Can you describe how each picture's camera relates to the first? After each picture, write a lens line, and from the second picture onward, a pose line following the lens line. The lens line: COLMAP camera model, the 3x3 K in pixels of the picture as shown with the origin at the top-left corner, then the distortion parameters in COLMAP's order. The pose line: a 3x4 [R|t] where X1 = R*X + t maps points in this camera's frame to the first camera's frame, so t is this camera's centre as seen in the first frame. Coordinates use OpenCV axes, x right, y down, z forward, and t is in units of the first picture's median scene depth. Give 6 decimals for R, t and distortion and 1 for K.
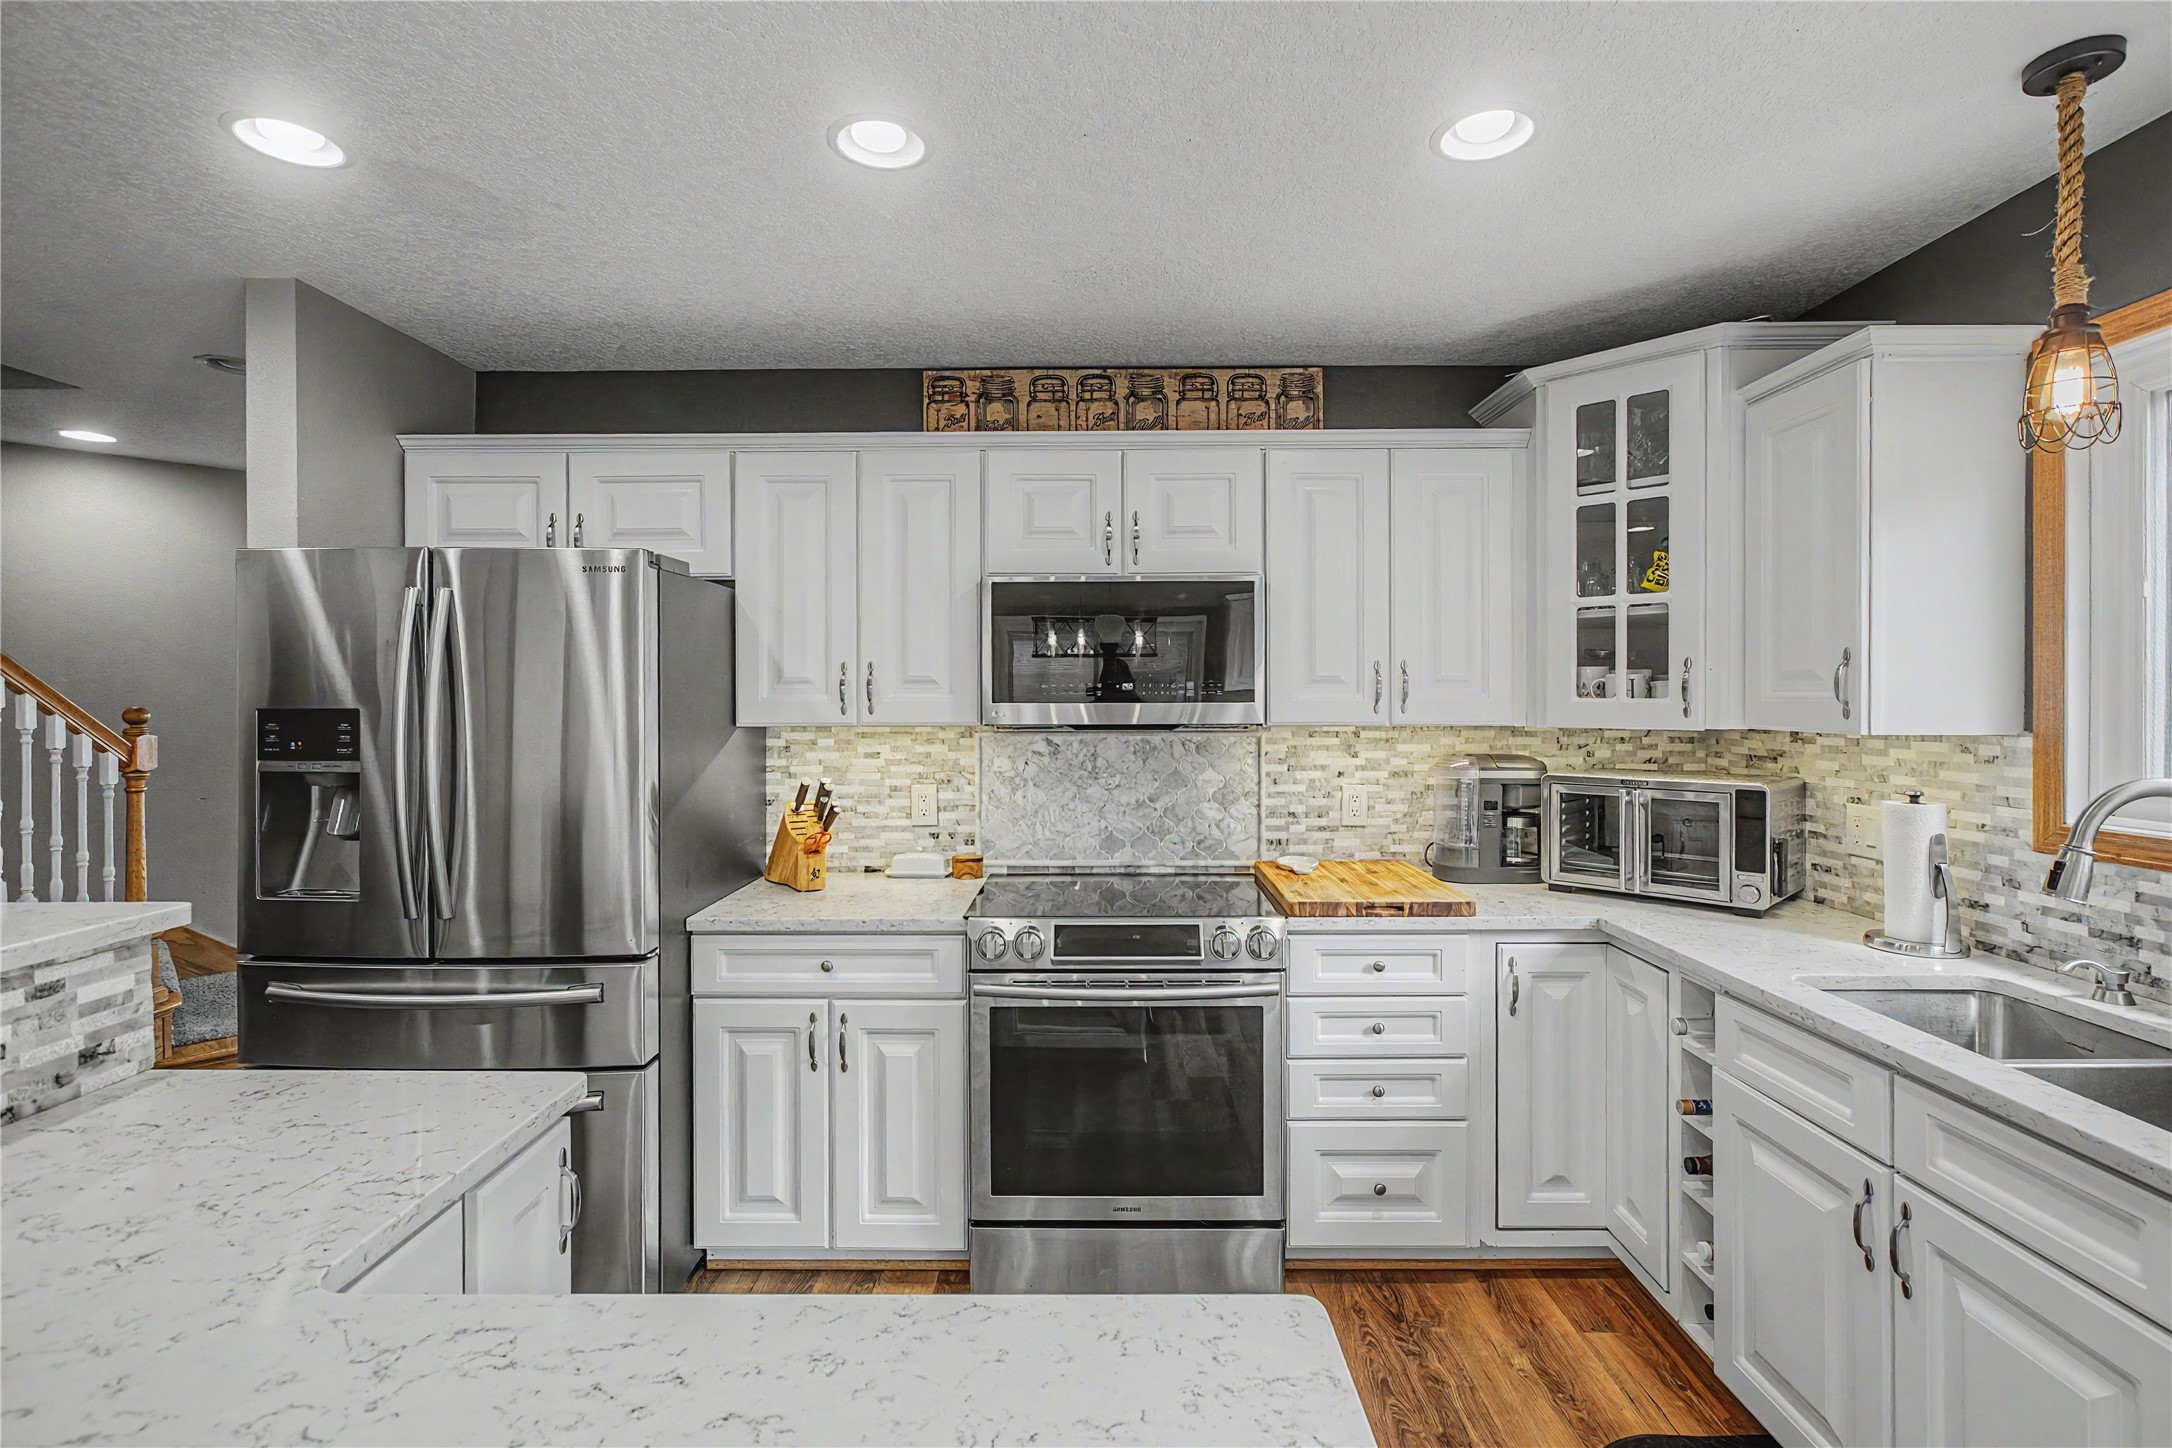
lens RADIAL K [[1011.1, 0, 1095.2], [0, 1011.1, 705.1], [0, 0, 1]] dist [-0.012324, 0.005899]
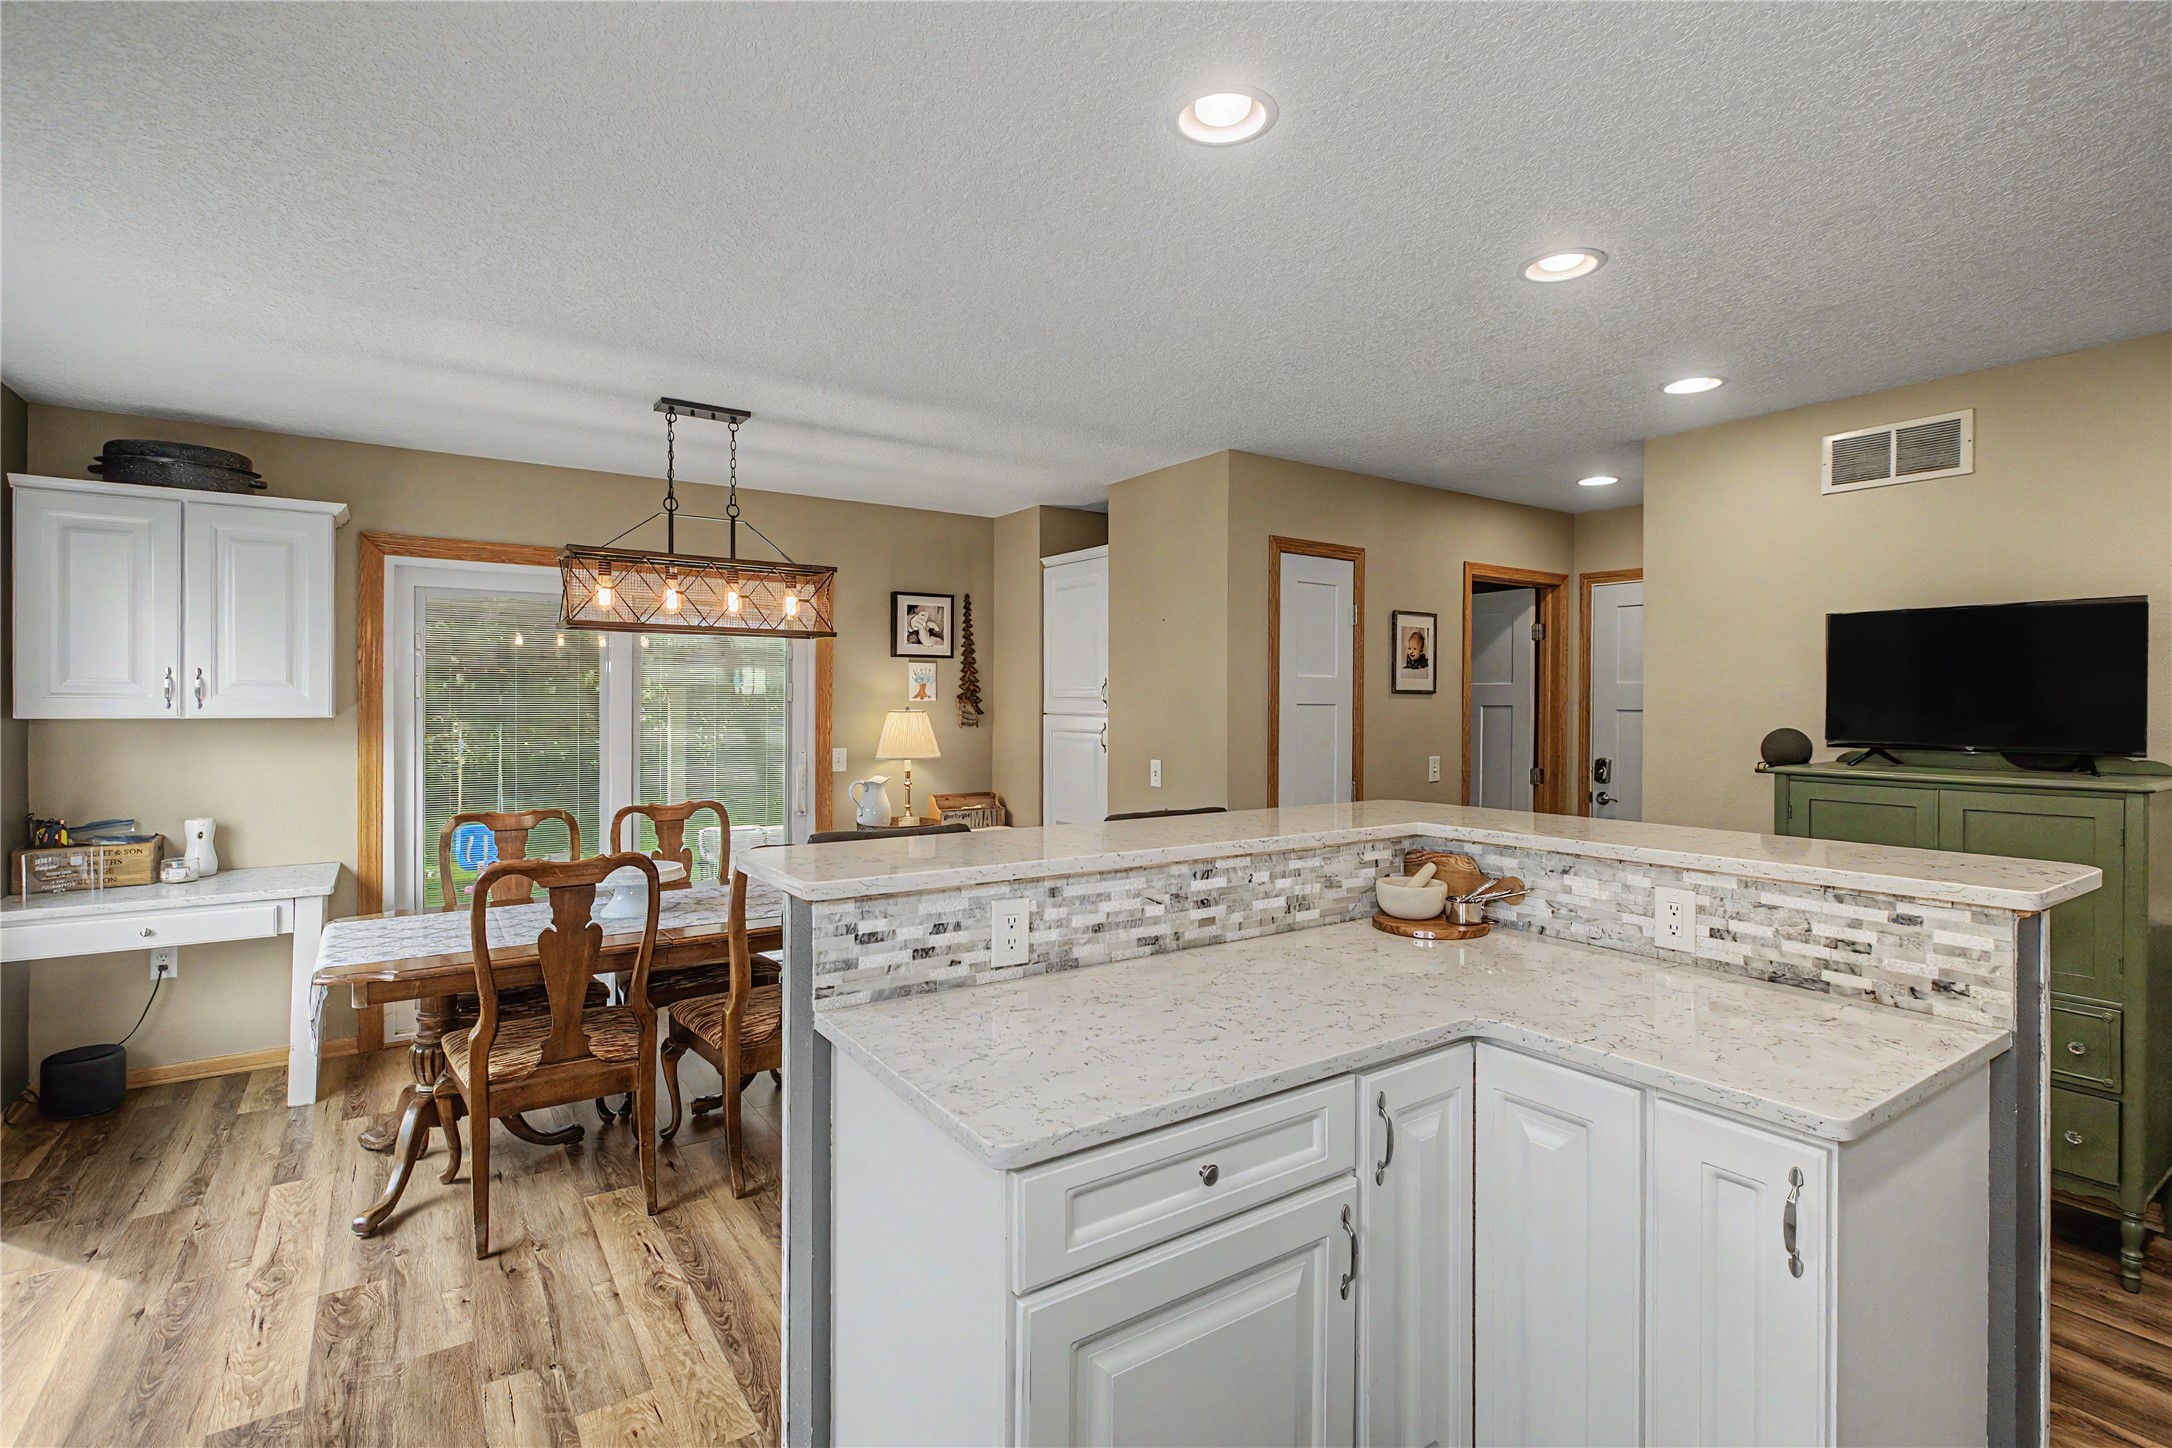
lens RADIAL K [[1037.0, 0, 1096.3], [0, 1037.0, 697.2], [0, 0, 1]] dist [-0.012073, 0.005444]
pose [[-0.823870, -0.004790, -0.566759, 0.291908], [-0.007969, 0.999963, 0.003133, -0.003475], [0.566724, 0.007097, -0.823877, 0.716109]]
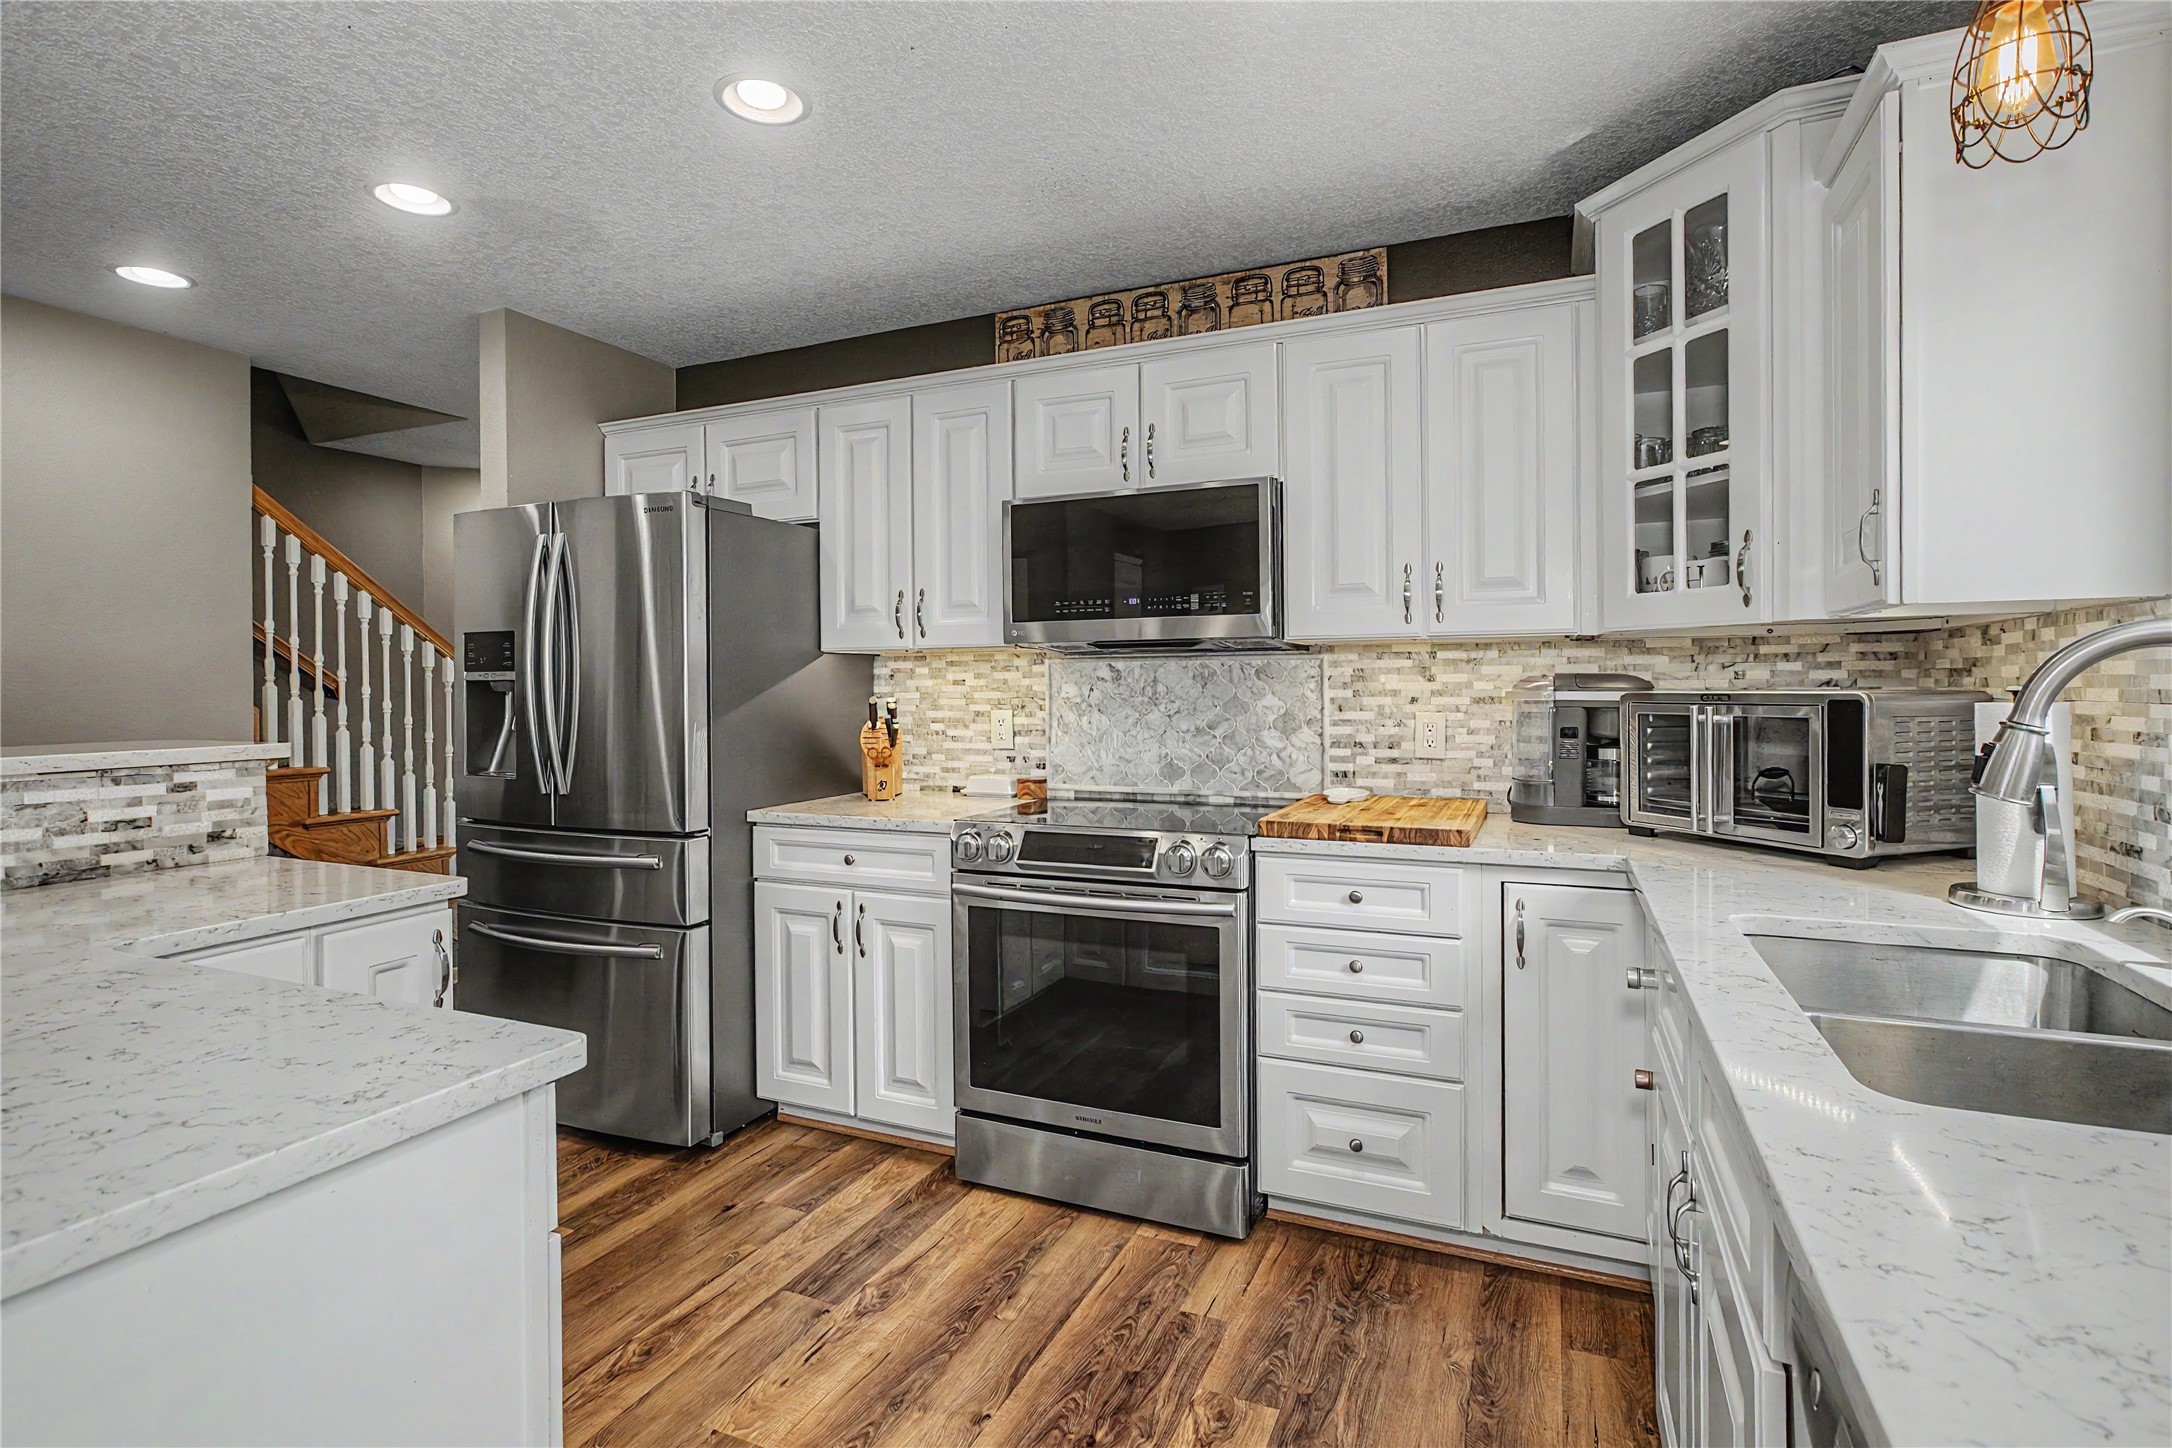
lens RADIAL K [[1037.0, 0, 1096.3], [0, 1037.0, 697.2], [0, 0, 1]] dist [-0.012073, 0.005444]
pose [[0.920018, -0.000189, -0.391875, 0.385159], [0.002092, 0.999988, 0.004431, 0.068511], [0.391870, -0.004896, 0.920008, 0.056117]]
